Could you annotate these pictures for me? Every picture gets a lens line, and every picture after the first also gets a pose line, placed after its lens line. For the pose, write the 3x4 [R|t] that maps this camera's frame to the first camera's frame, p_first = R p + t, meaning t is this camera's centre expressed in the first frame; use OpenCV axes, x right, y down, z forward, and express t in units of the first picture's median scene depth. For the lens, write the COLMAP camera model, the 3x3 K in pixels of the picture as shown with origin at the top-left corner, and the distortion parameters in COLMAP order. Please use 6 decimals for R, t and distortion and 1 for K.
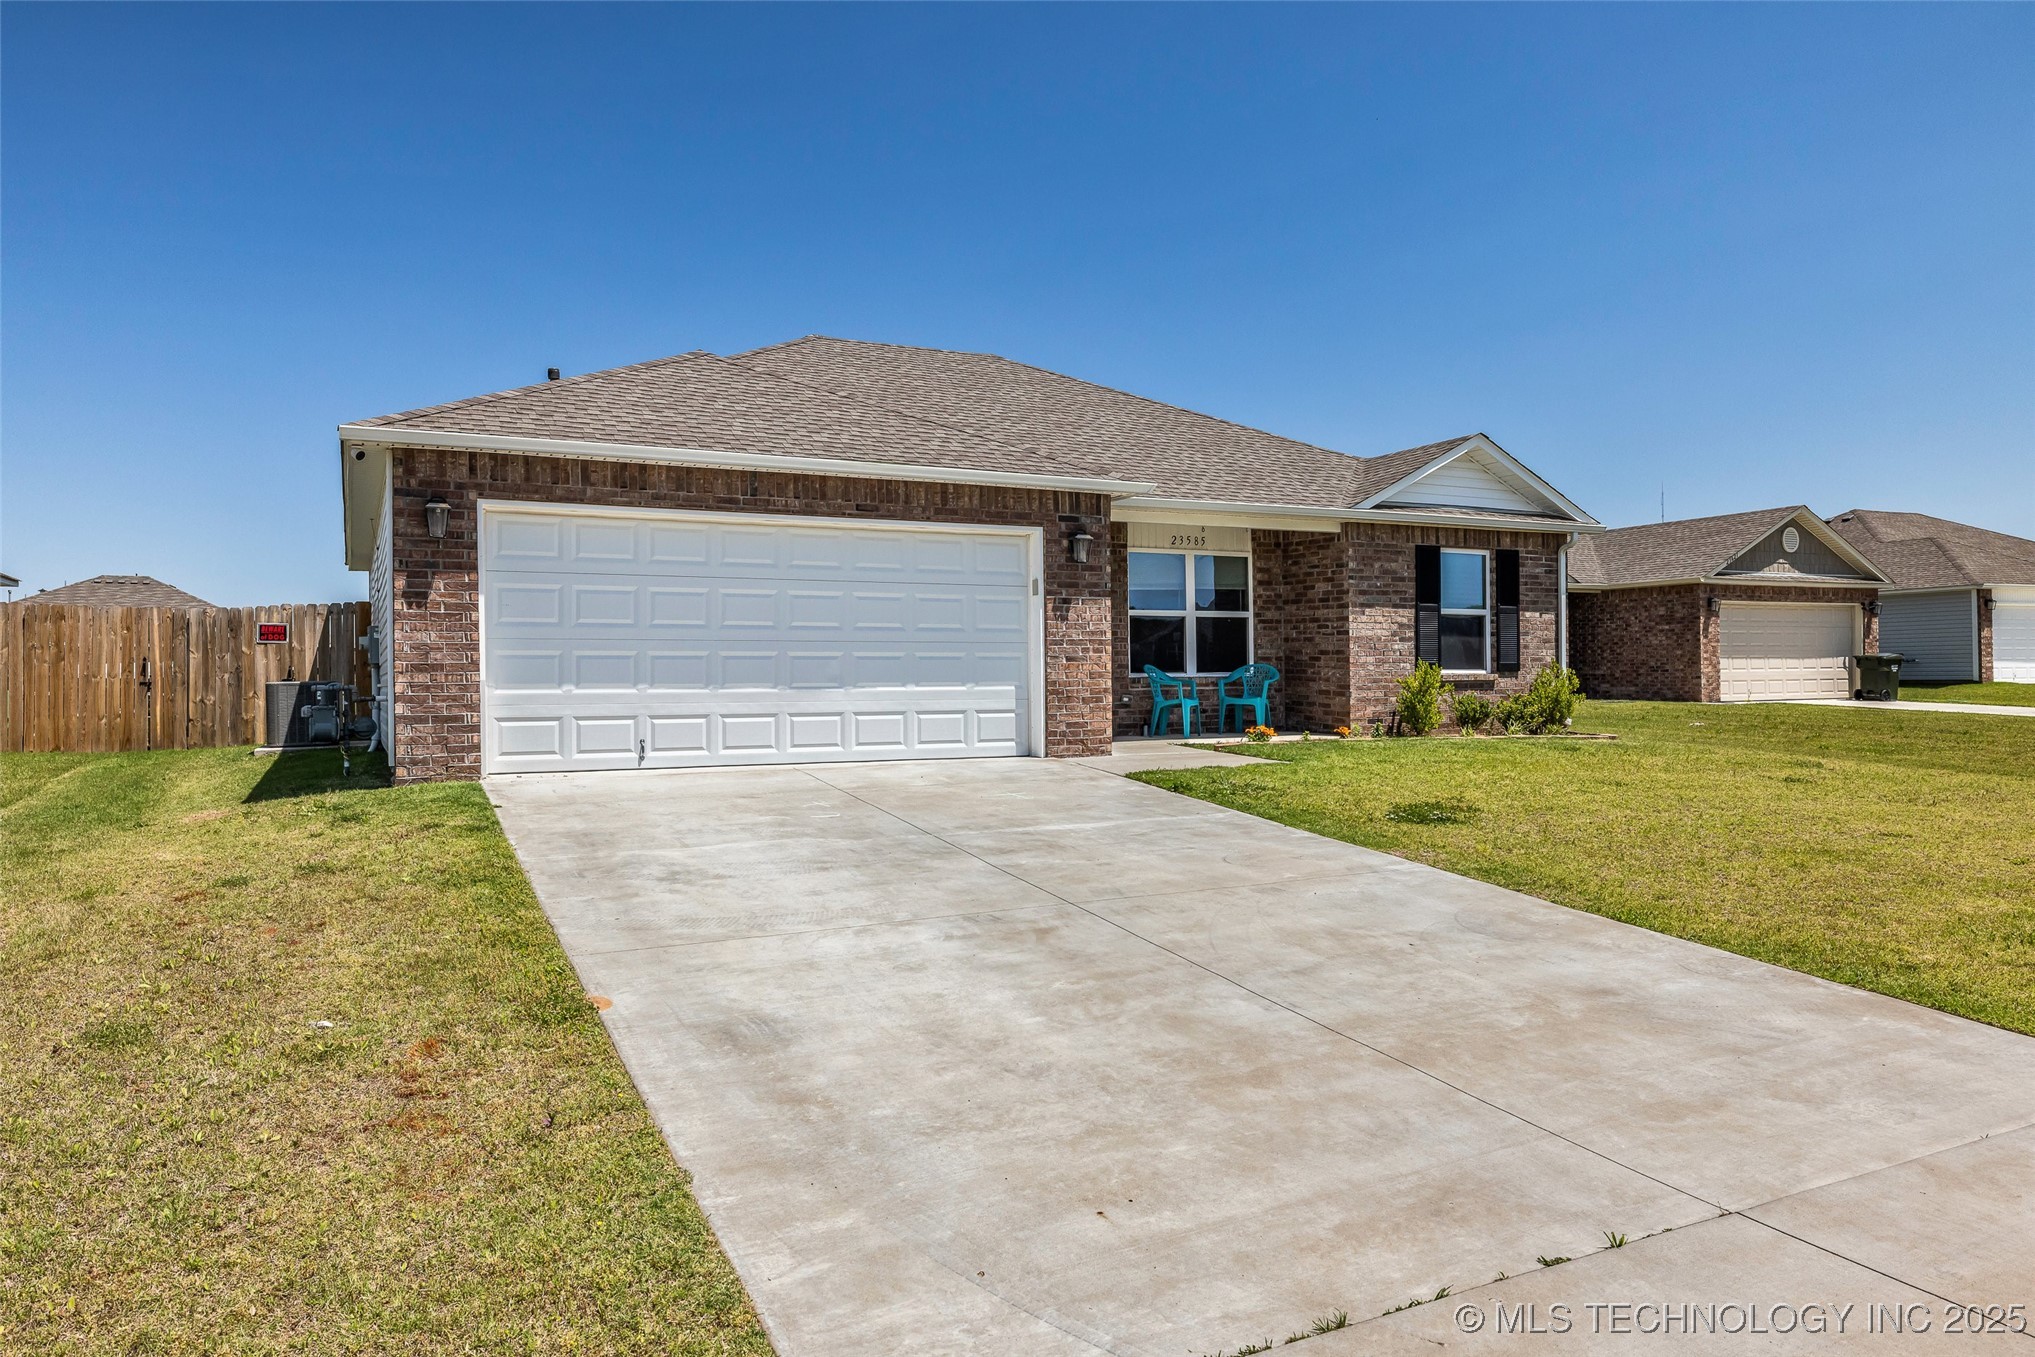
lens RADIAL K [[1370.3, 0, 1036.9], [0, 1370.3, 687.9], [0, 0, 1]] dist [0.000770, 0.001330]
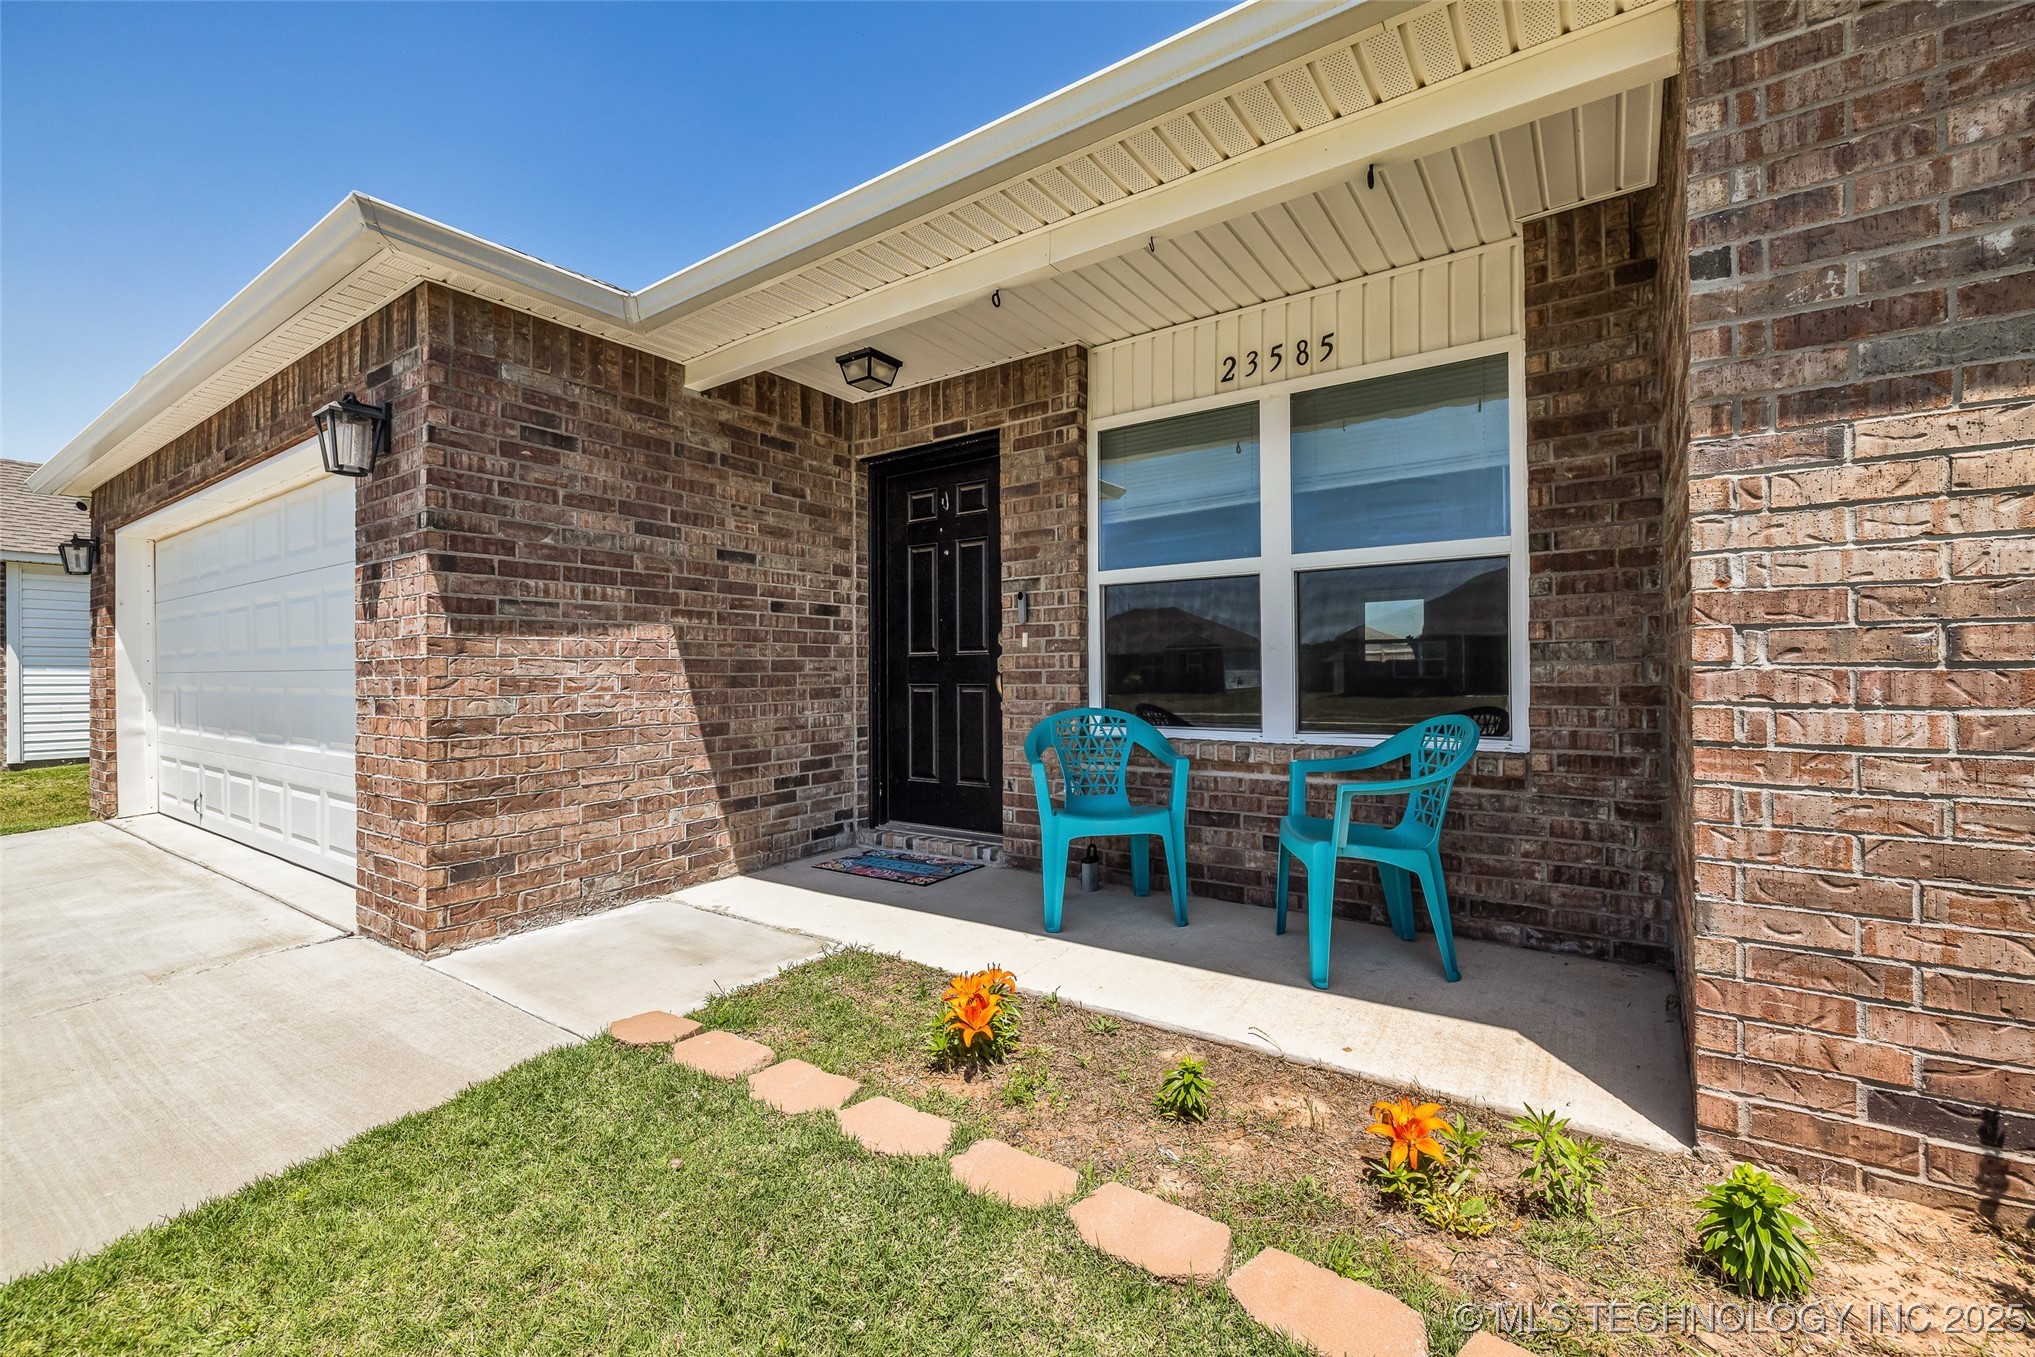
lens RADIAL K [[861.8, 0, 1016.0], [0, 861.8, 672.6], [0, 0, 1]] dist [0.004210, -0.000814]
pose [[0.459369, 0.004239, -0.888235, 0.347145], [-0.003183, 0.999990, 0.003126, -0.033091], [0.888240, 0.001392, 0.459378, 1.044644]]
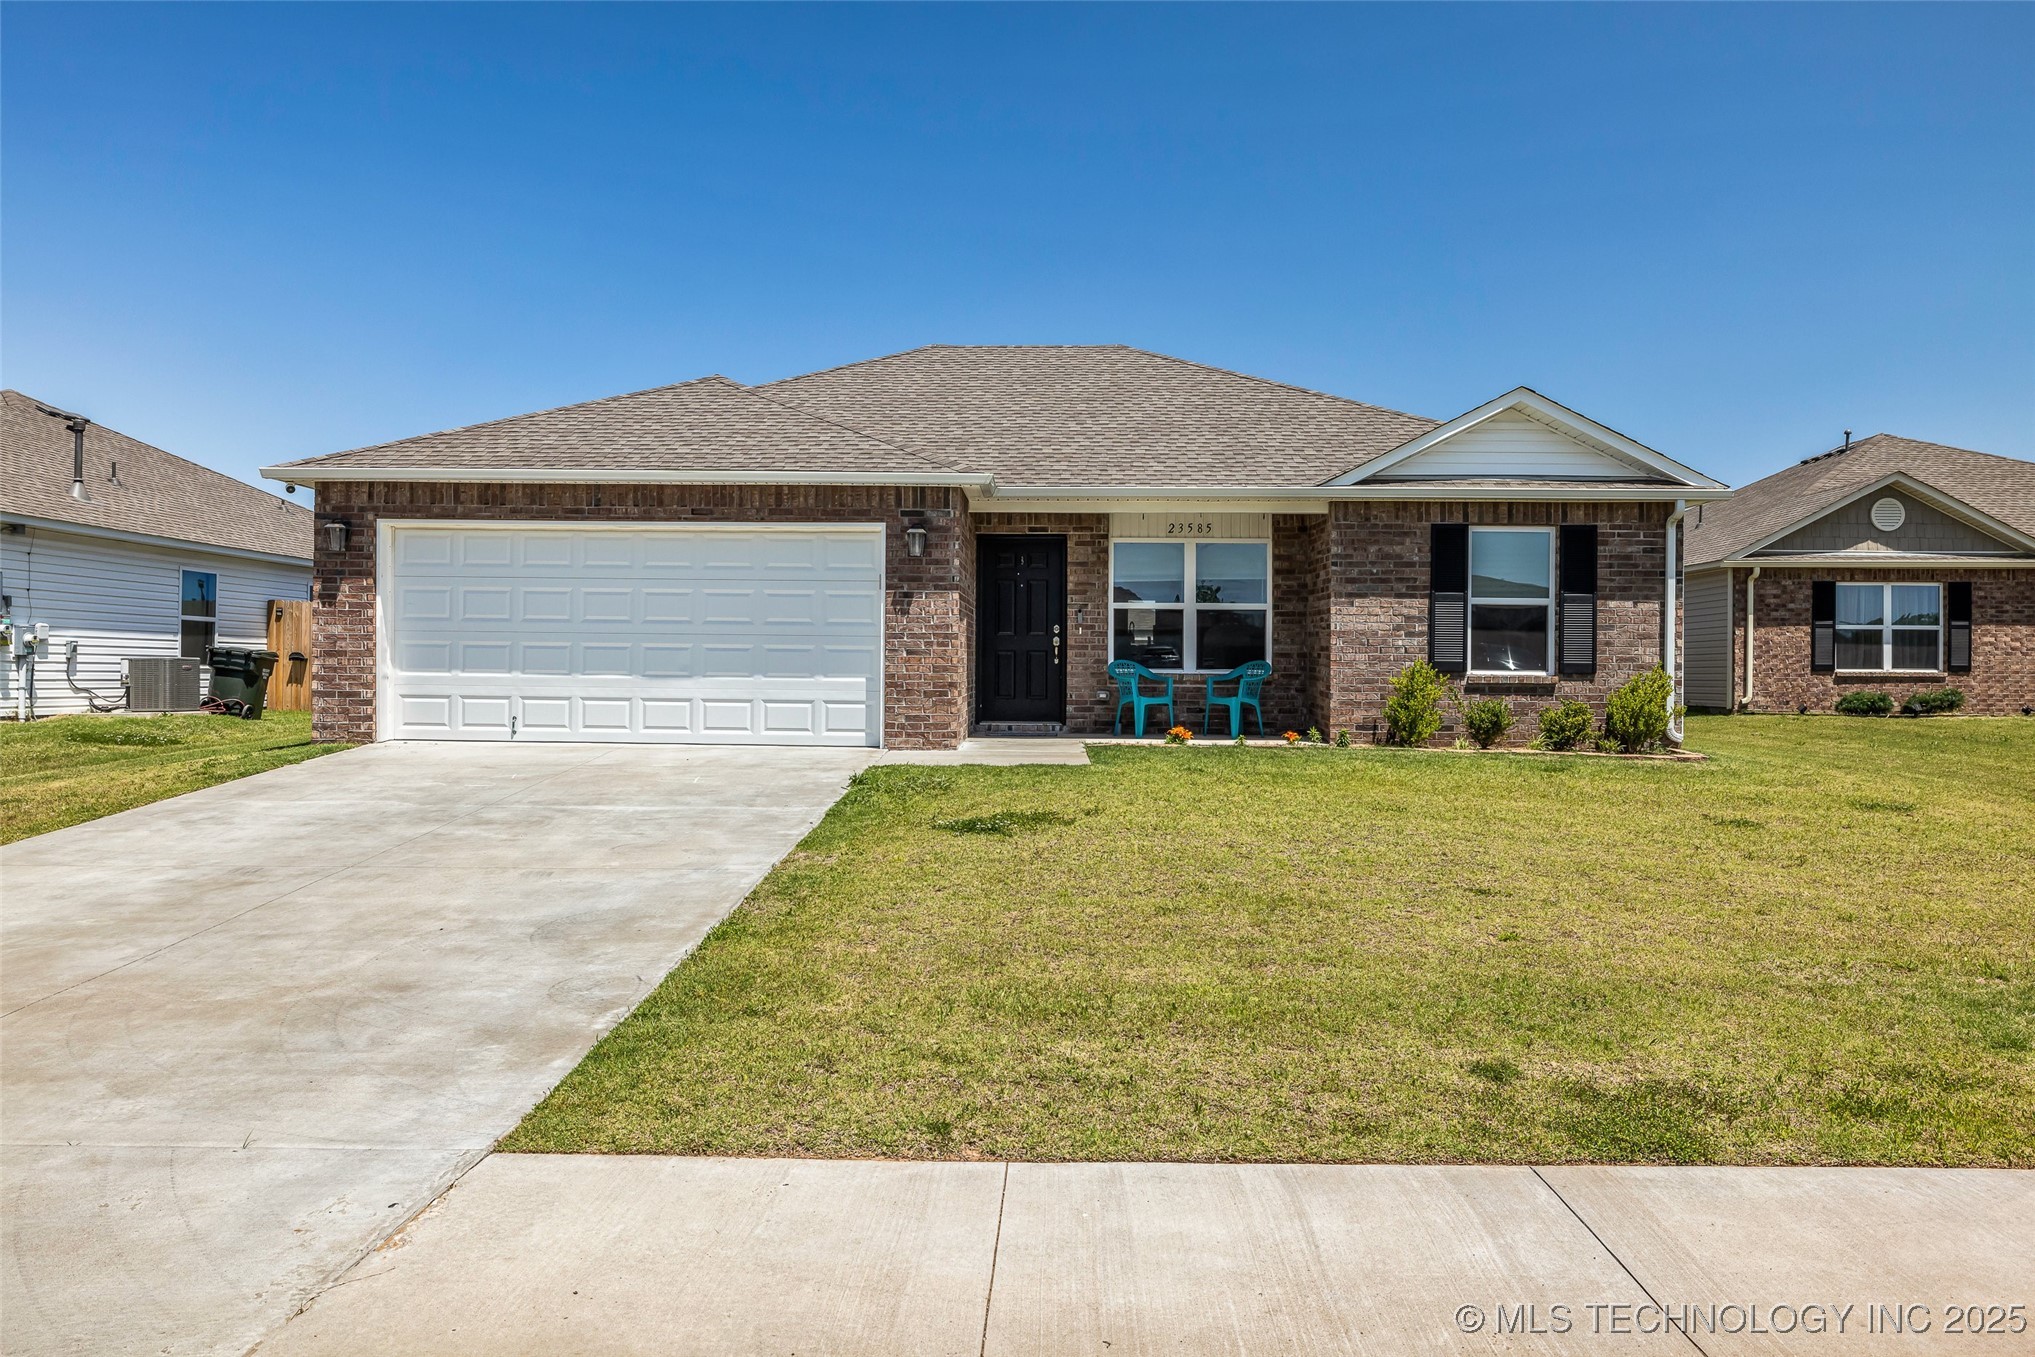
lens RADIAL K [[1370.3, 0, 1022.0], [0, 1370.3, 676.7], [0, 0, 1]] dist [0.000770, 0.001330]
pose [[0.874811, 0.018568, -0.484109, 0.580536], [-0.020111, 0.999796, 0.002006, -0.006826], [0.484047, 0.007981, 0.875006, 0.156488]]
